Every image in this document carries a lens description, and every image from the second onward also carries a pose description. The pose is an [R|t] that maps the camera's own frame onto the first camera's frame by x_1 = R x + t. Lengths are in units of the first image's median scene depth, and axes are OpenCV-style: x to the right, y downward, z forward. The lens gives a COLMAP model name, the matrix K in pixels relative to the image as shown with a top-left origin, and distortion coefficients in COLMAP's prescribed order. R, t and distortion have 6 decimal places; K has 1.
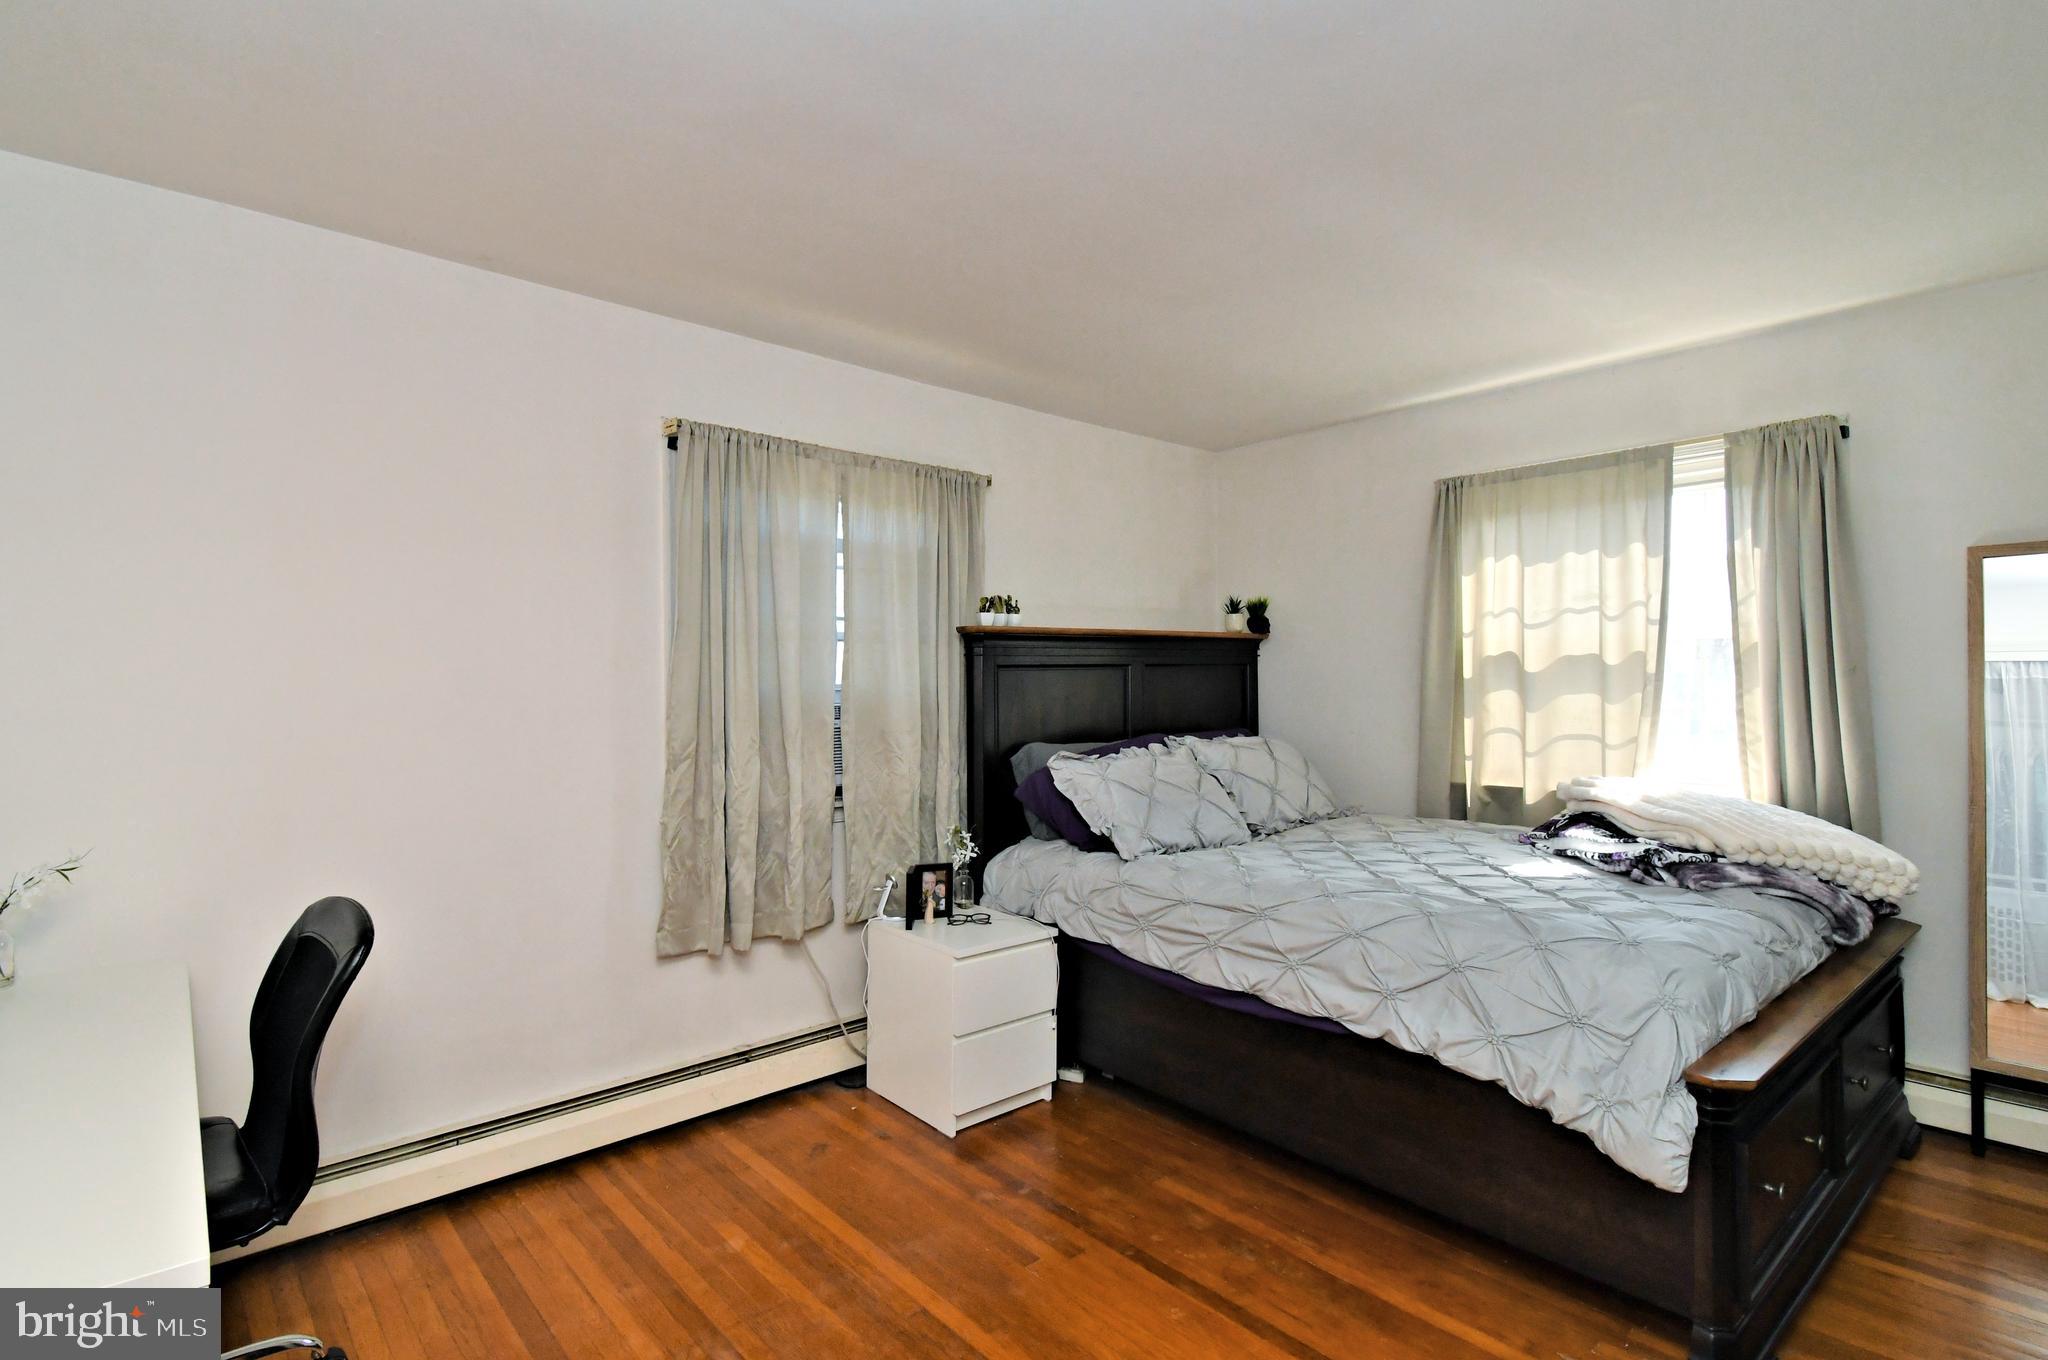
lens RADIAL K [[994.8, 0, 1012.1], [0, 994.8, 683.8], [0, 0, 1]] dist [0.004954, 0.000399]
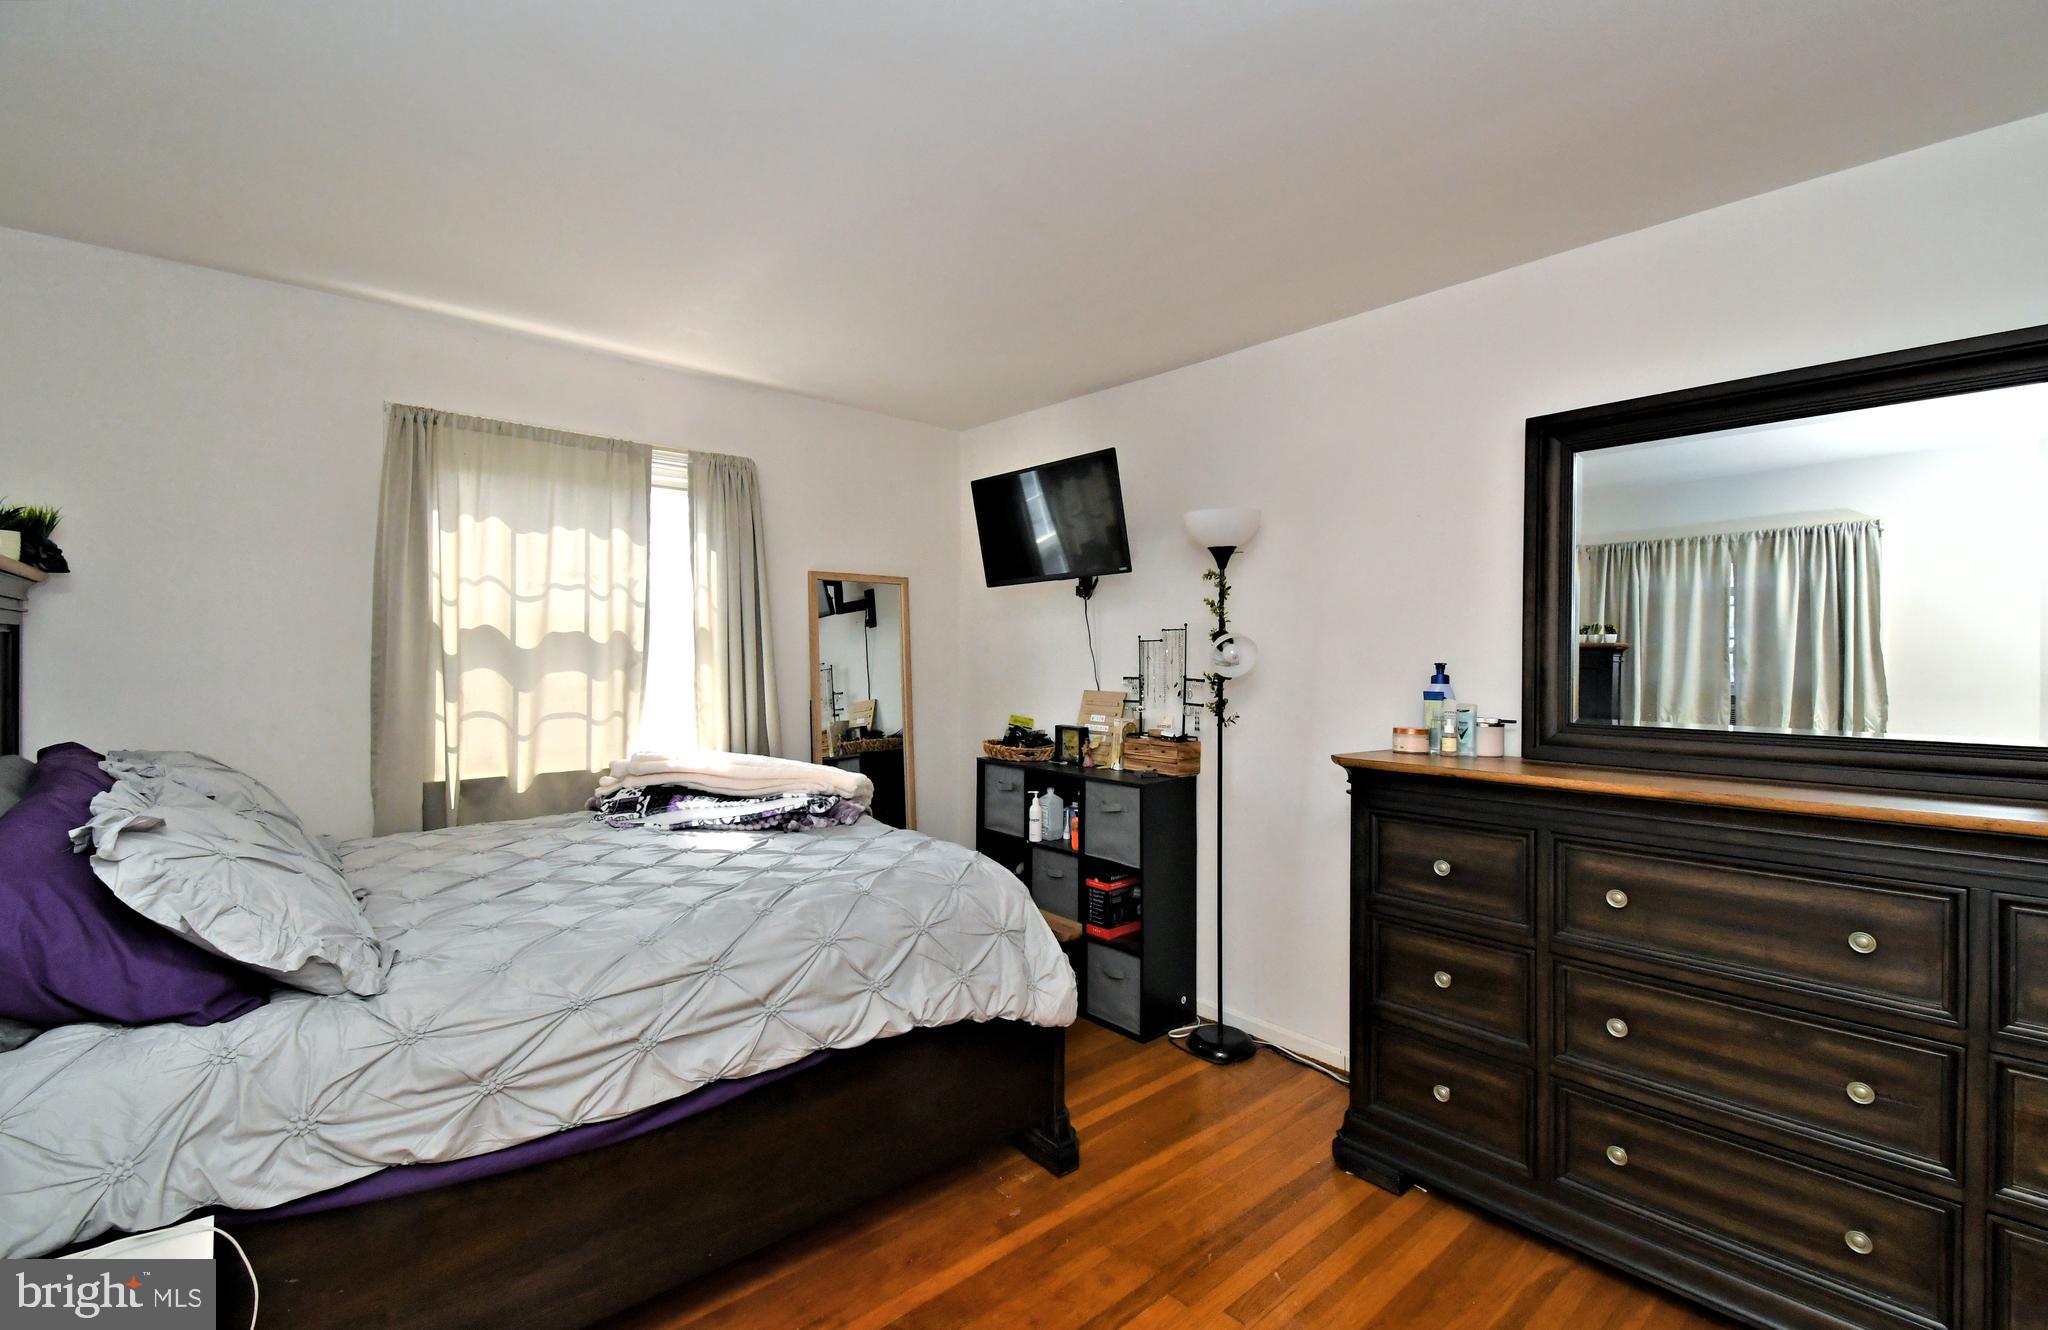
lens RADIAL K [[870.9, 0, 1013.9], [0, 870.9, 650.1], [0, 0, 1]] dist [-0.010837, -0.000539]
pose [[-0.002533, 0.019857, 0.999800, -0.292695], [0.005831, 0.999786, -0.019842, 0.008524], [-0.999980, 0.005779, -0.002648, 0.574969]]
